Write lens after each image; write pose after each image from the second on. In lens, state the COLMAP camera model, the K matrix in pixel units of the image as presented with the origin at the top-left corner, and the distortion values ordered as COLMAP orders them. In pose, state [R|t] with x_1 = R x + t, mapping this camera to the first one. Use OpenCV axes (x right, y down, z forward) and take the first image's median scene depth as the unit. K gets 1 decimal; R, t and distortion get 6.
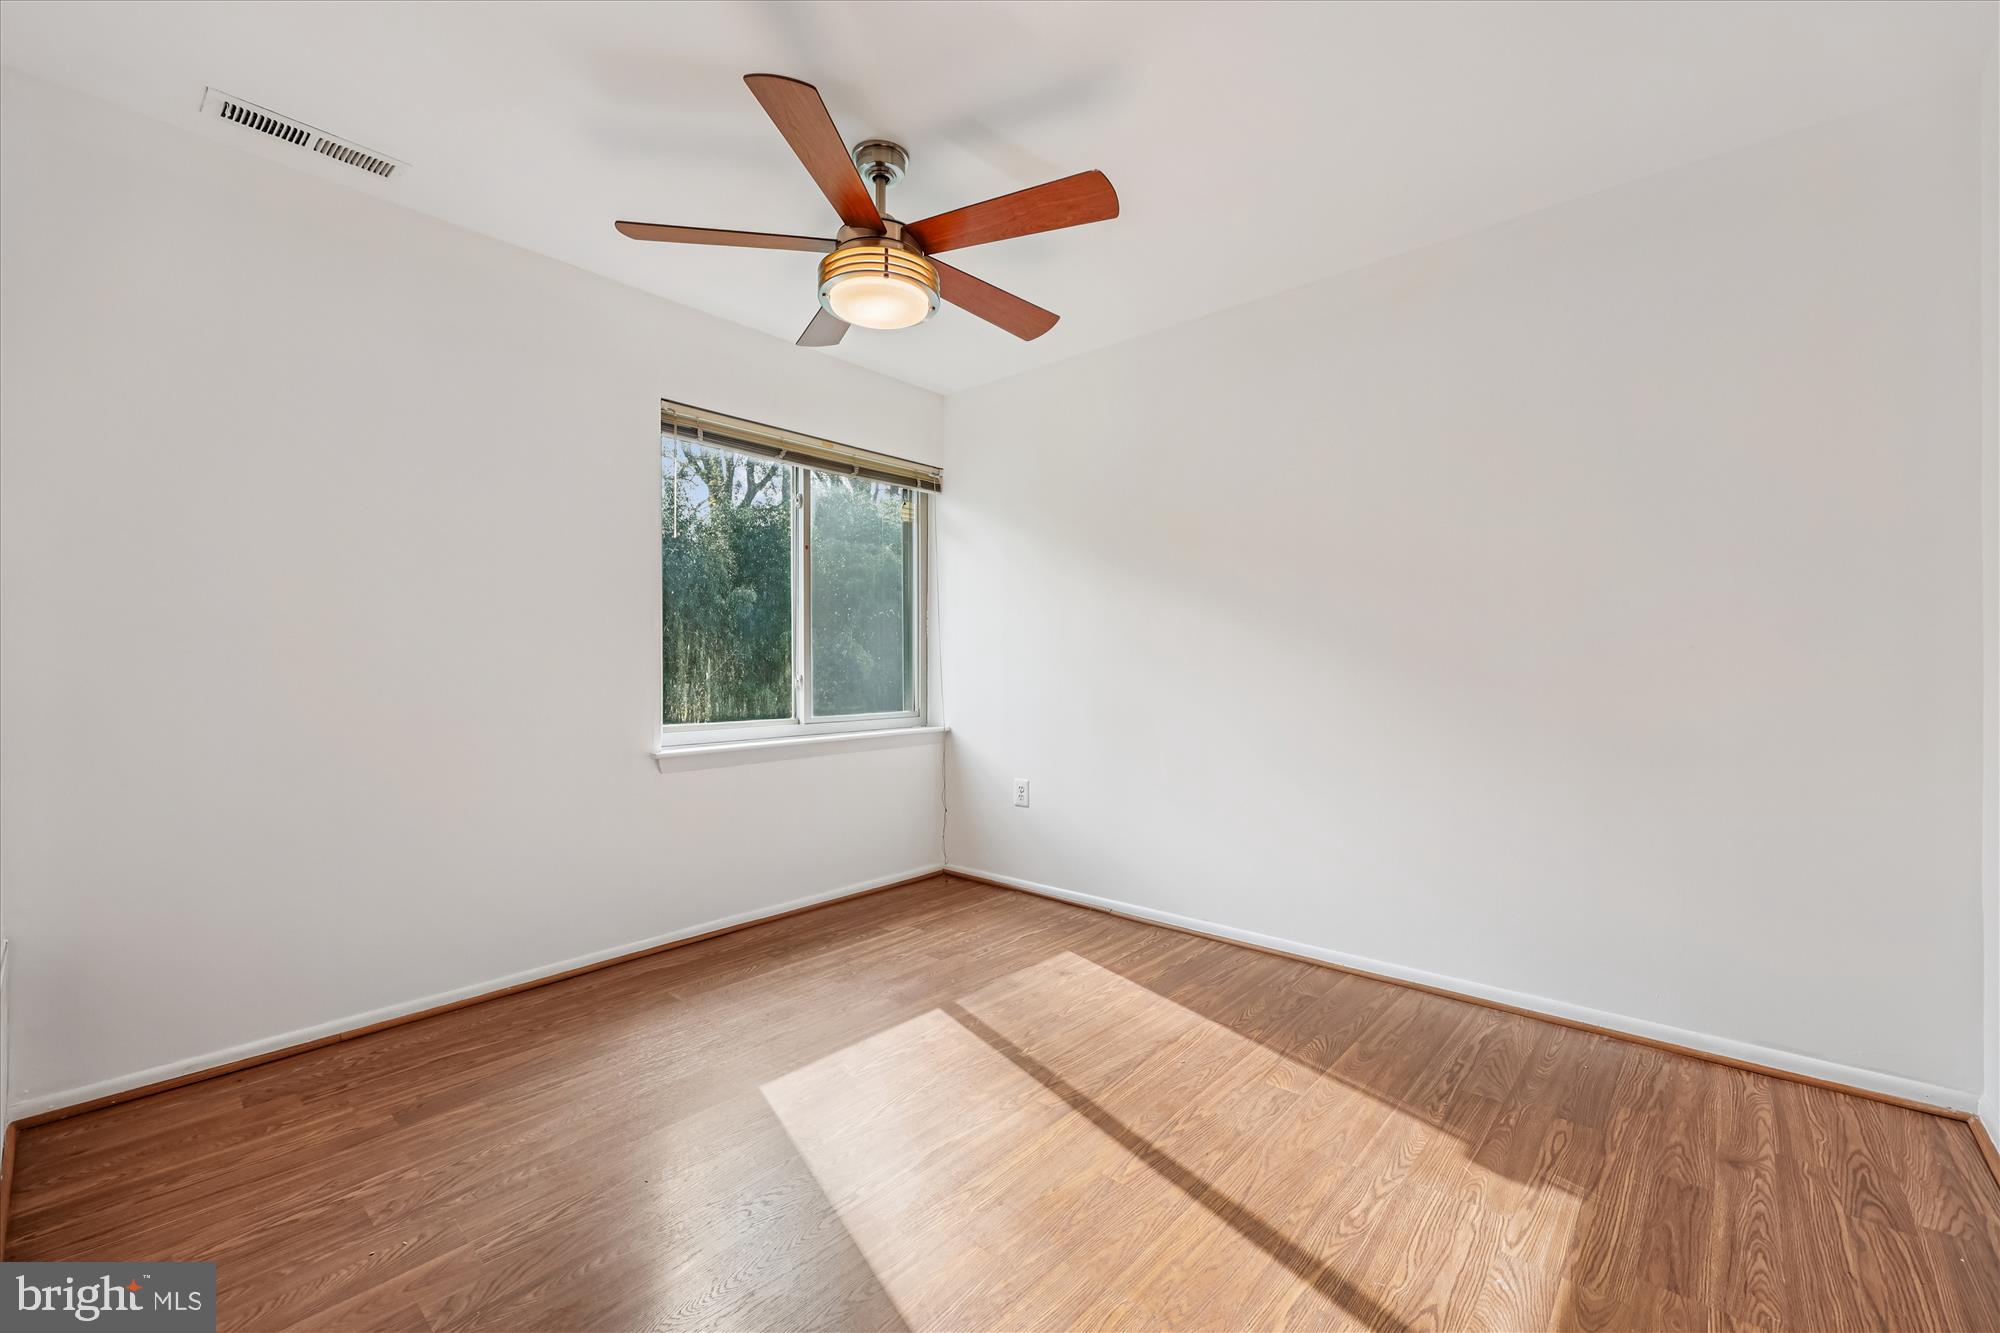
lens RADIAL K [[814.0, 0, 1039.8], [0, 814.0, 679.4], [0, 0, 1]] dist [0.001125, -0.000731]
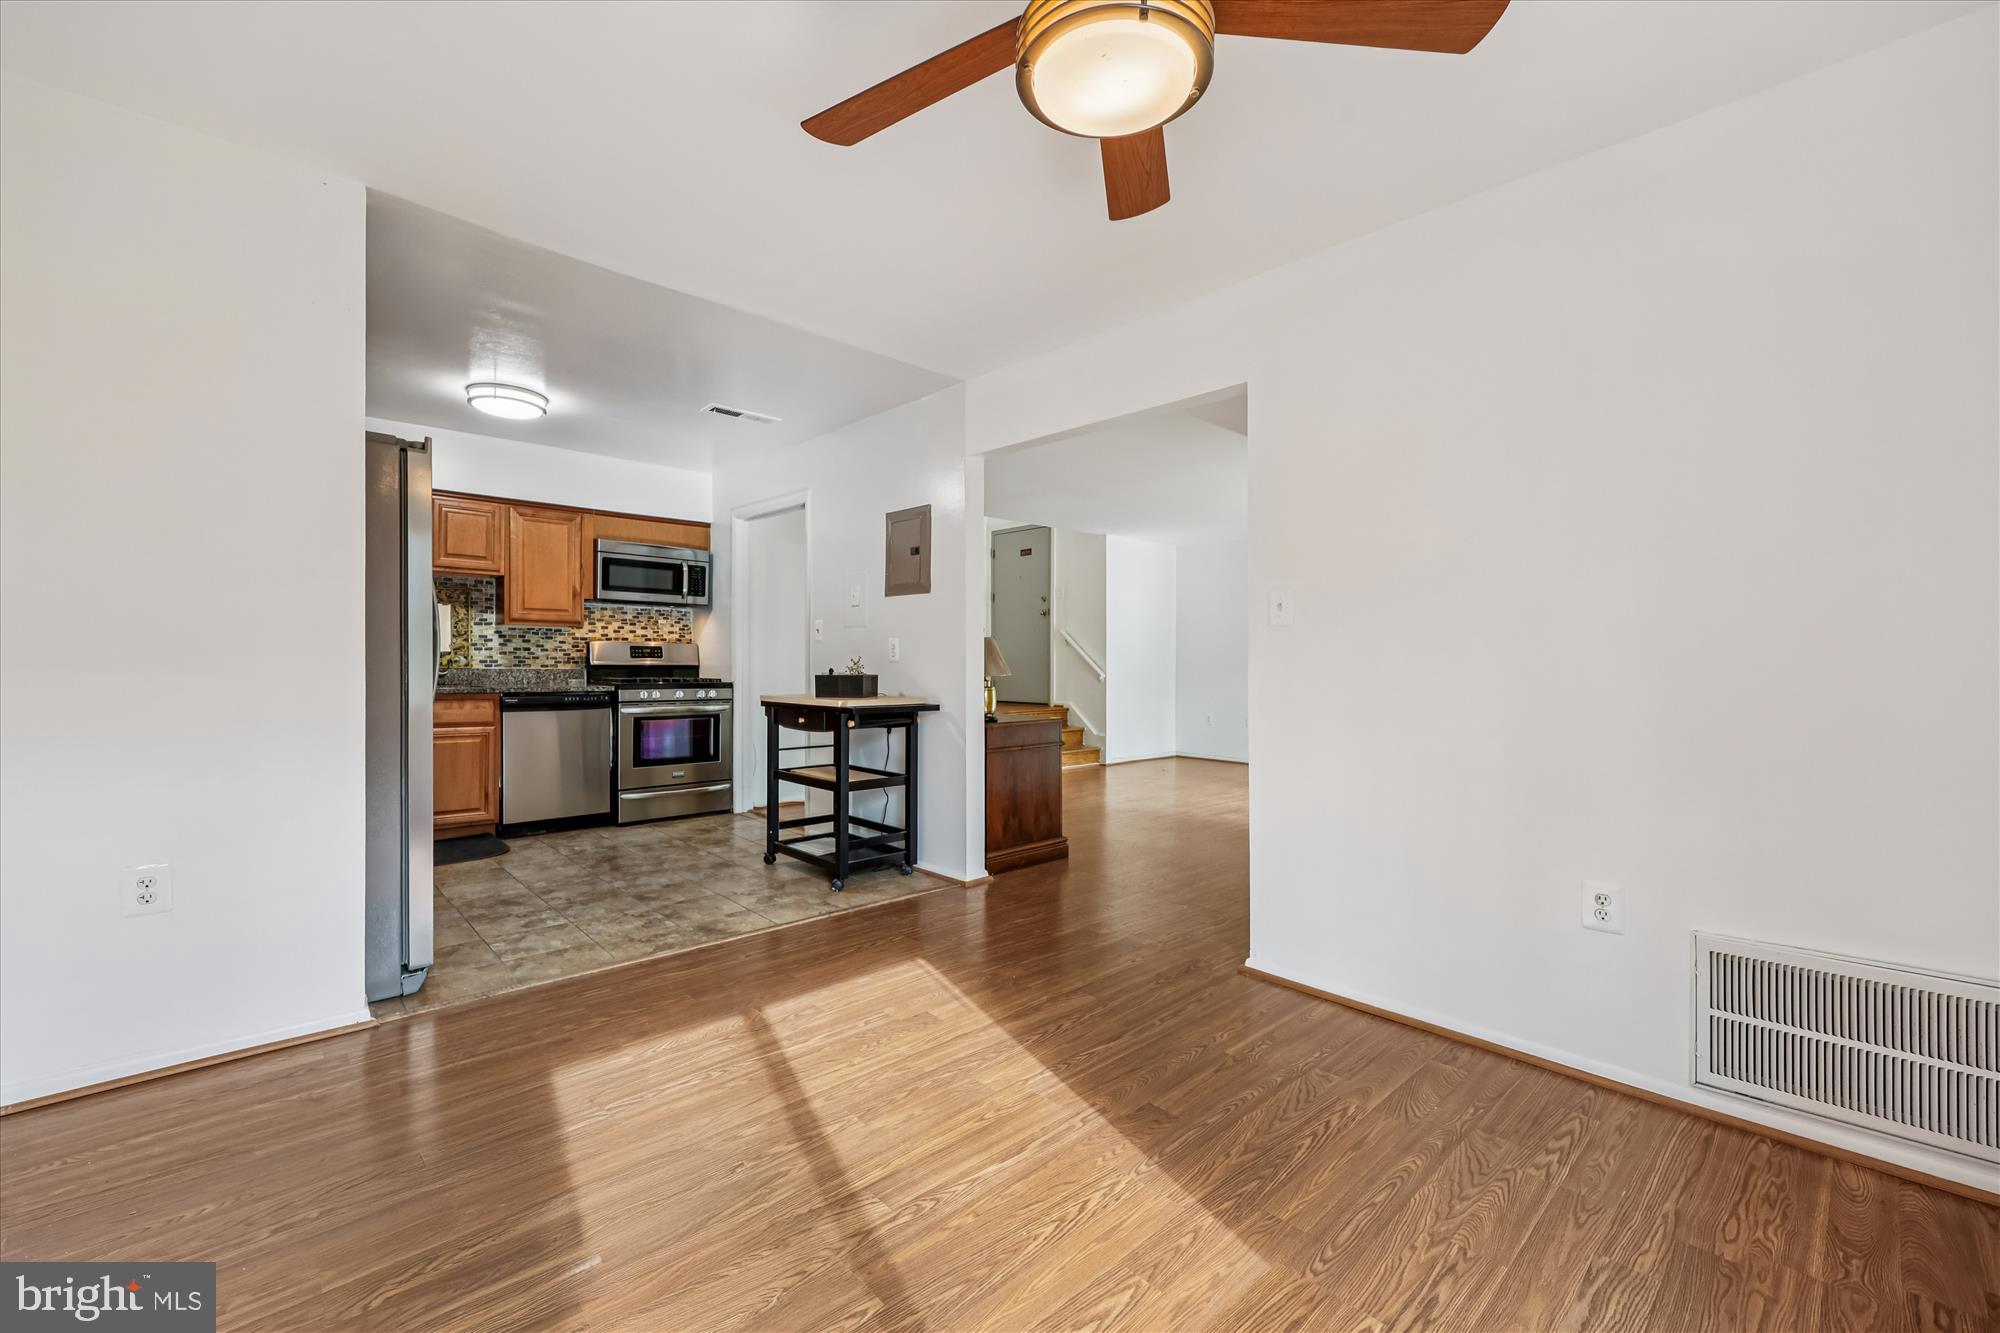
lens RADIAL K [[814.0, 0, 1040.5], [0, 814.0, 667.4], [0, 0, 1]] dist [0.001125, -0.000731]
pose [[-0.996603, -0.004759, 0.082213, -0.164114], [-0.003005, 0.999766, 0.021445, -0.024399], [-0.082296, 0.021125, -0.996384, 1.373223]]
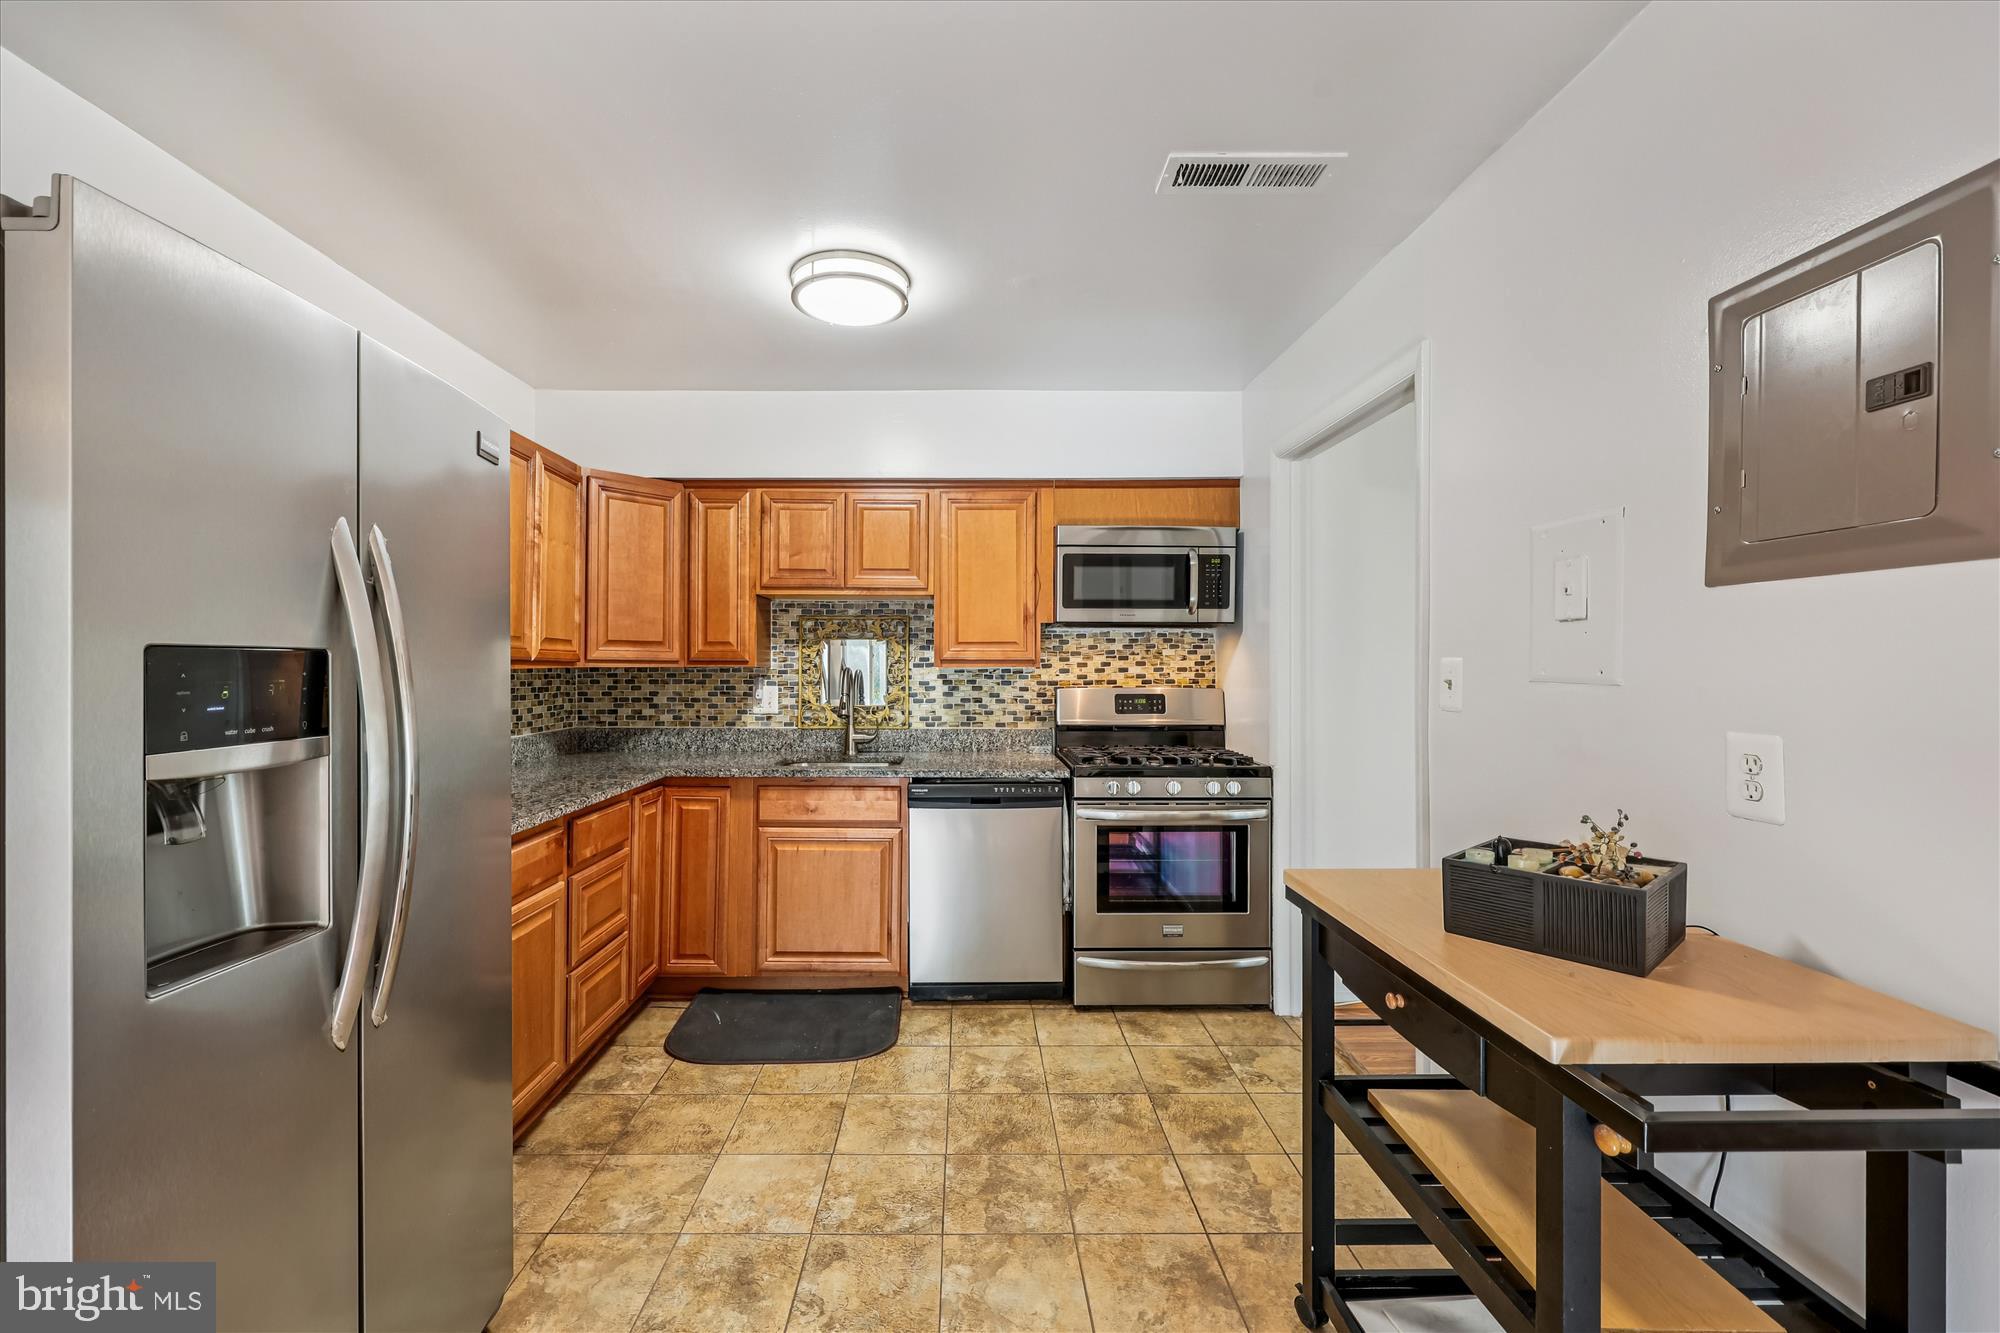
lens RADIAL K [[848.0, 0, 965.3], [0, 848.0, 666.5], [0, 0, 1]] dist [-0.001437, 0.001024]
pose [[-0.651912, 0.000904, 0.758295, 0.211254], [0.013178, 0.999862, 0.010137, -0.098372], [-0.758181, 0.016602, -0.651833, 0.368809]]
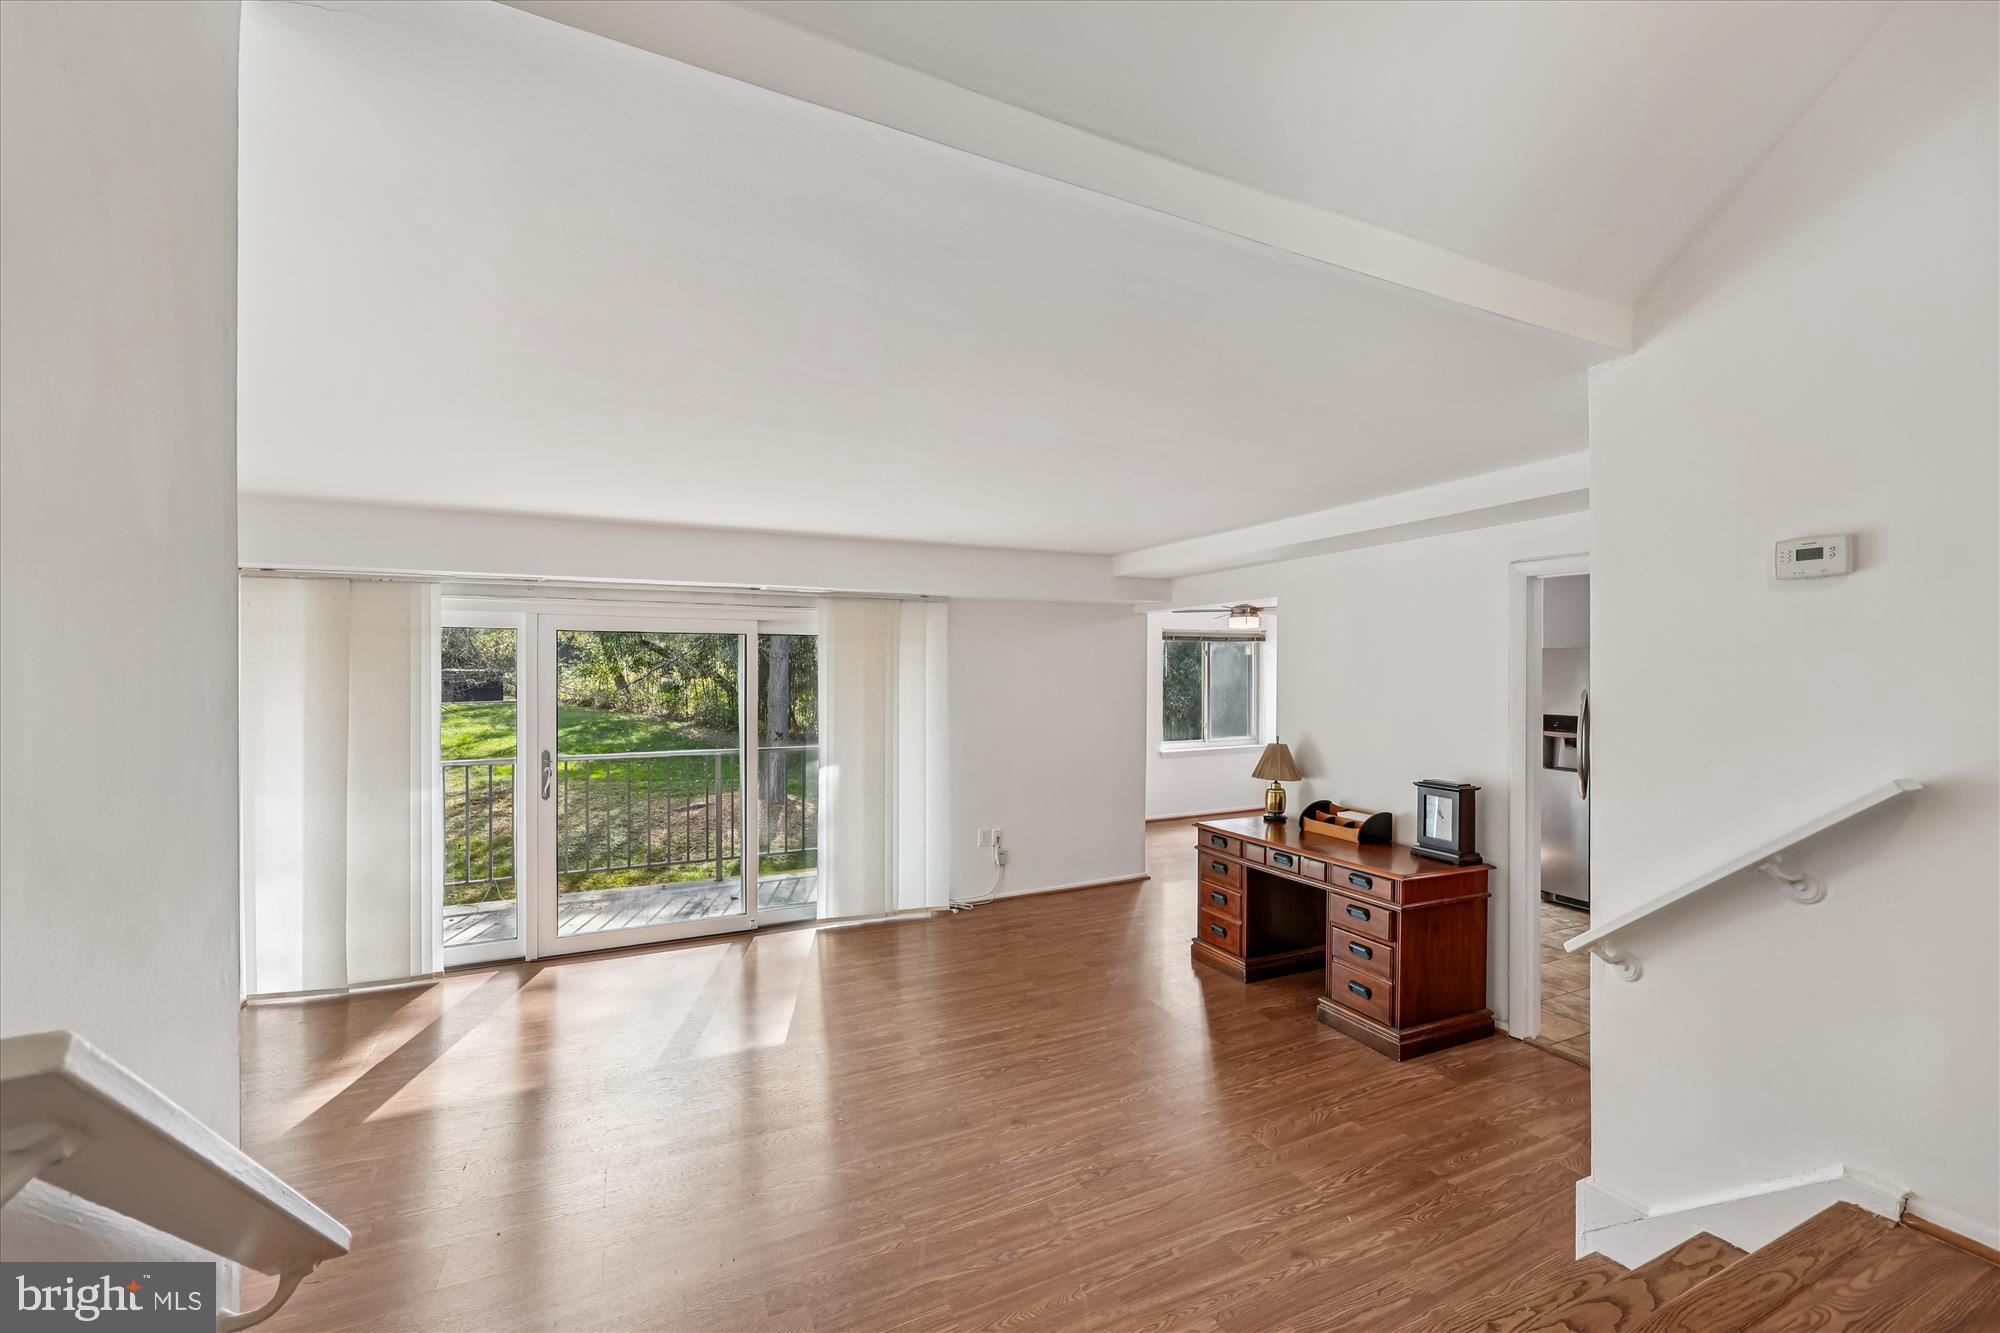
lens RADIAL K [[814.0, 0, 1021.8], [0, 814.0, 678.0], [0, 0, 1]] dist [0.001125, -0.000731]
pose [[0.913866, 0.010463, -0.405880, 0.295157], [-0.012042, 0.999927, -0.001337, -0.187976], [0.405837, 0.006110, 0.913925, -2.203690]]
